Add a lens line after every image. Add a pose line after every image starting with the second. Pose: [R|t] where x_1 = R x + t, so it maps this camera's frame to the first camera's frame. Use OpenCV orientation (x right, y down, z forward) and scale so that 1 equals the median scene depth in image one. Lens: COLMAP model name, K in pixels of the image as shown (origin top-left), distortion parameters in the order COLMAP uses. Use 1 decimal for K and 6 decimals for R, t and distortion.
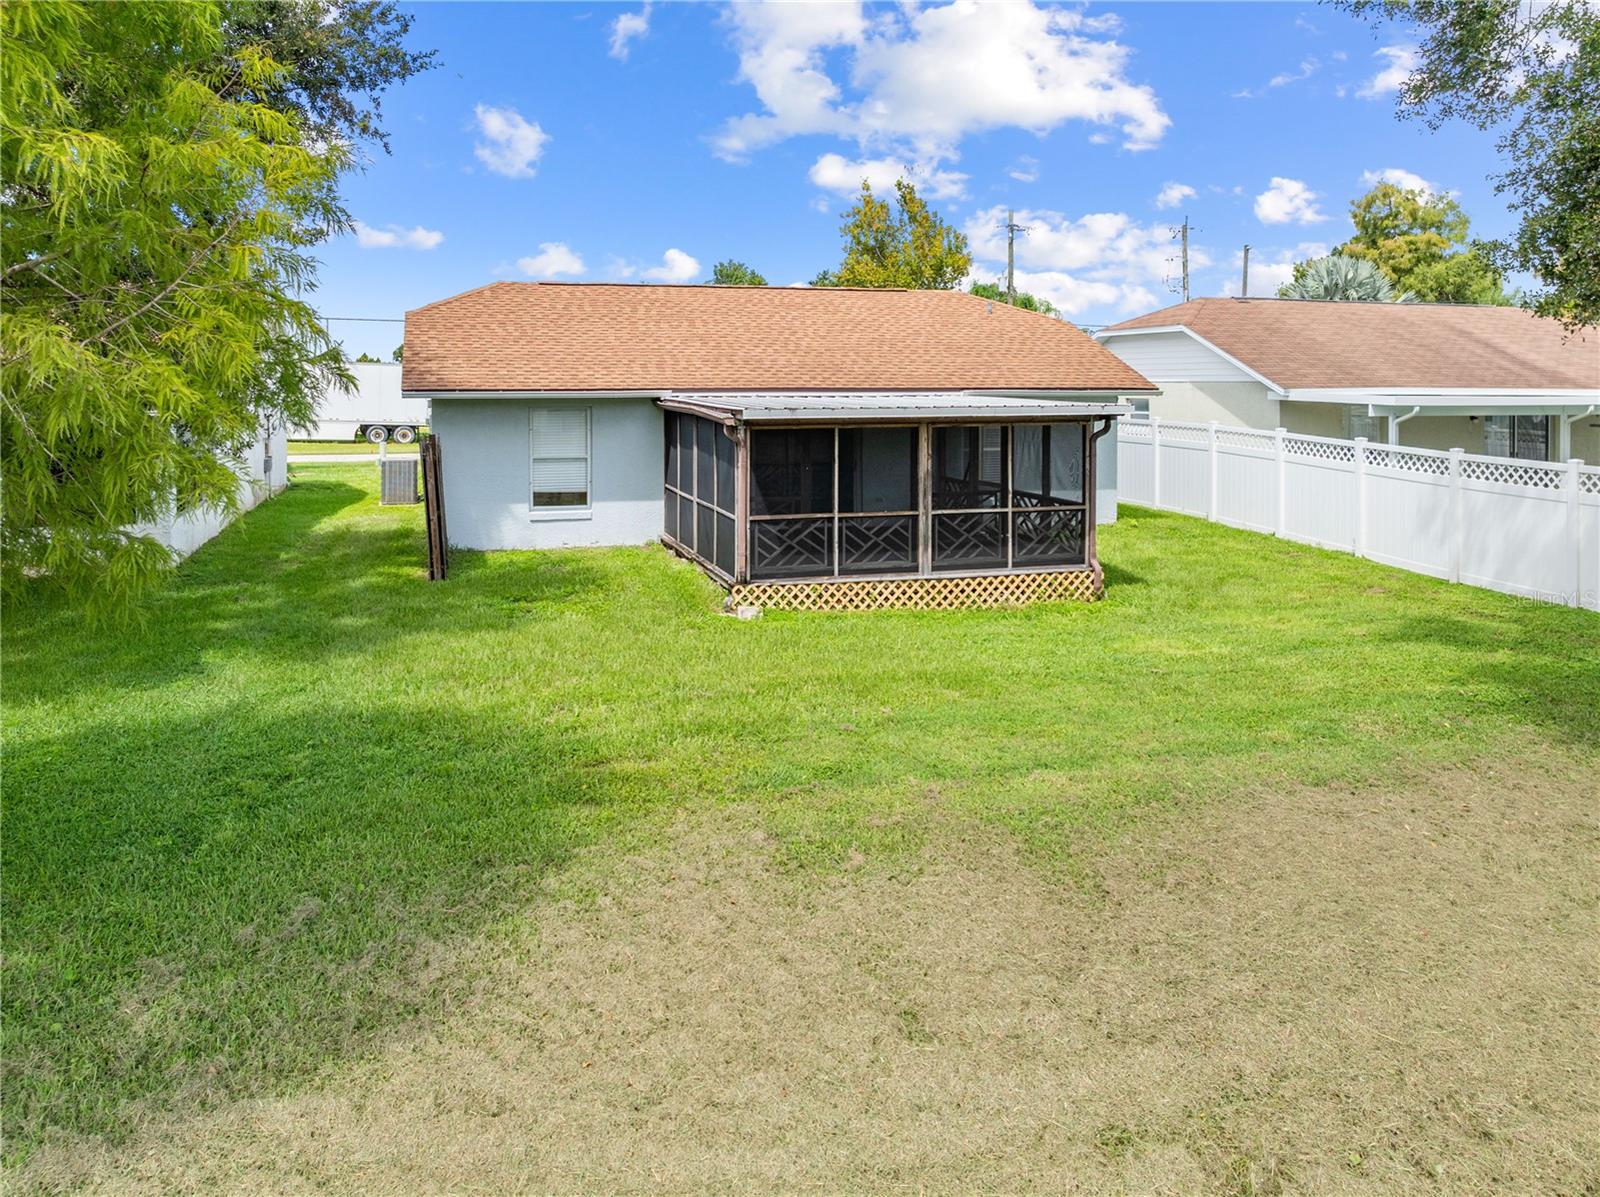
lens RADIAL K [[1160.9, 0, 800.0], [0, 1160.9, 598.5], [0, 0, 1]] dist [-0.024236, -0.002179]
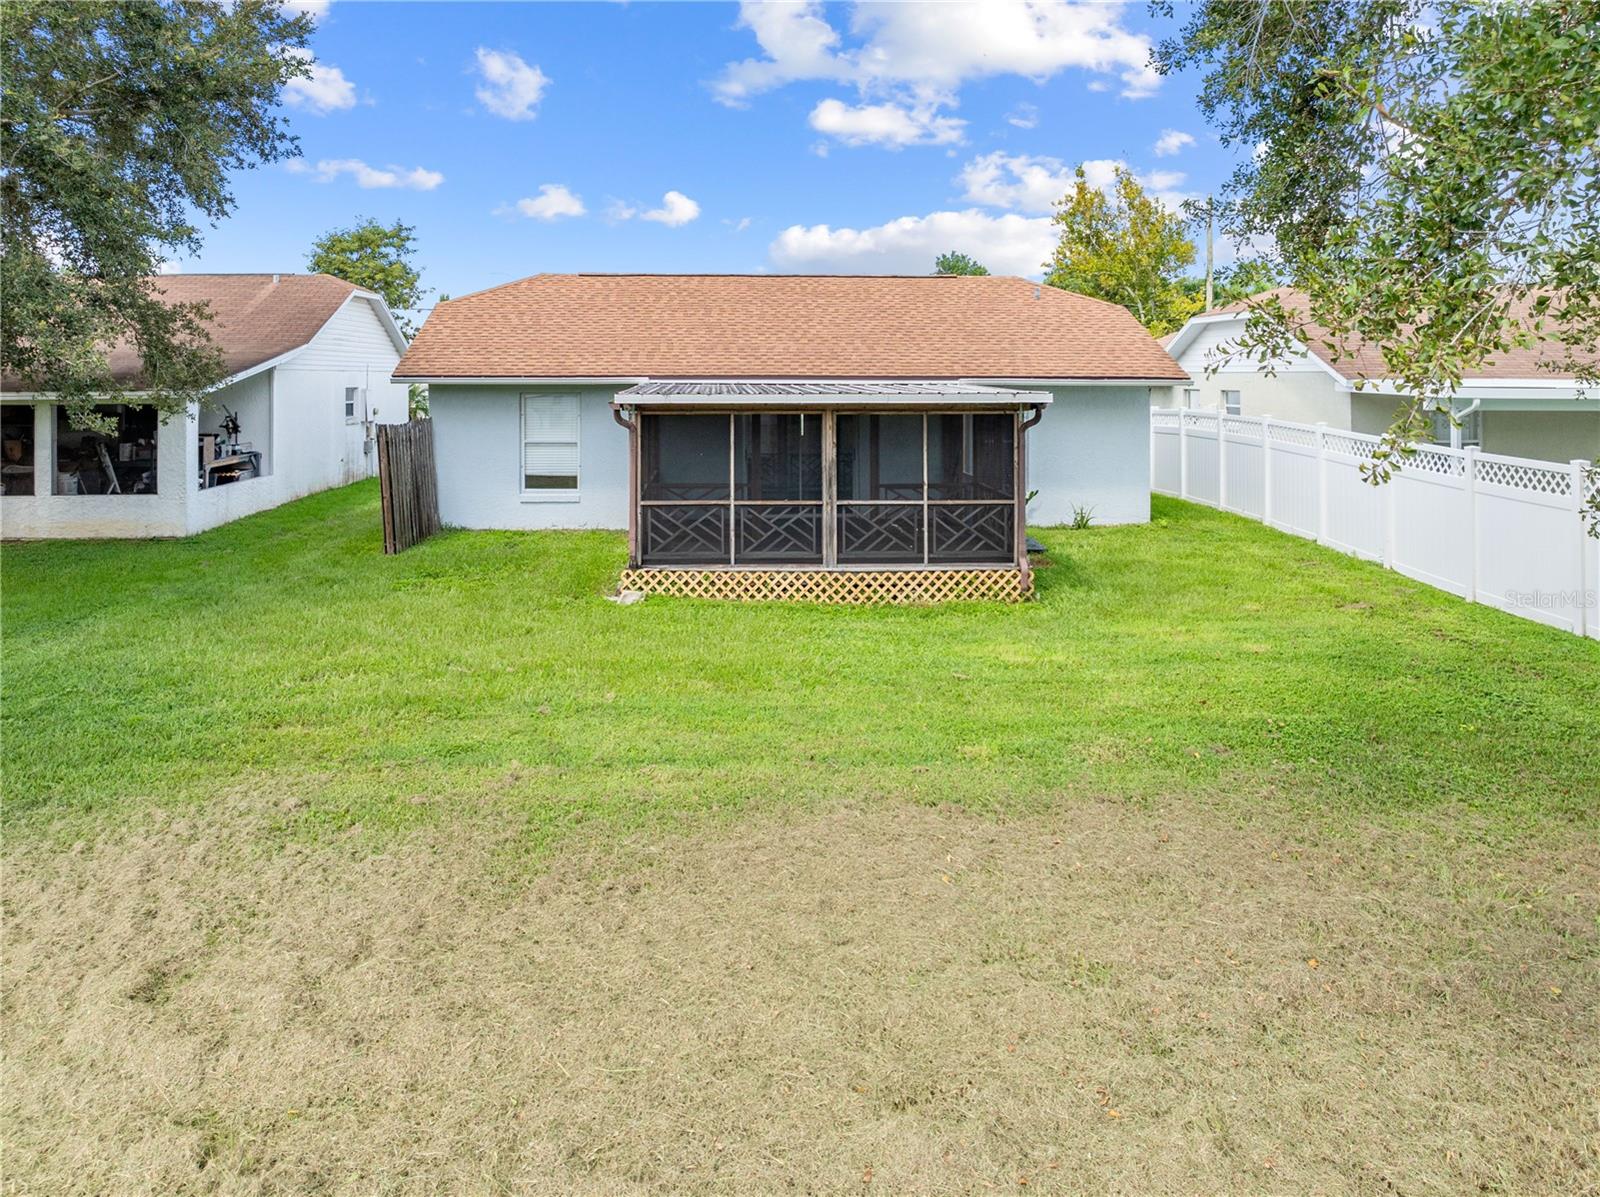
lens RADIAL K [[1160.9, 0, 800.0], [0, 1160.9, 598.5], [0, 0, 1]] dist [-0.024236, -0.002179]
pose [[0.974464, 0.045230, -0.219943, 0.293772], [-0.044133, 0.998977, 0.009902, -0.002623], [0.220166, 0.000057, 0.975462, 0.048751]]
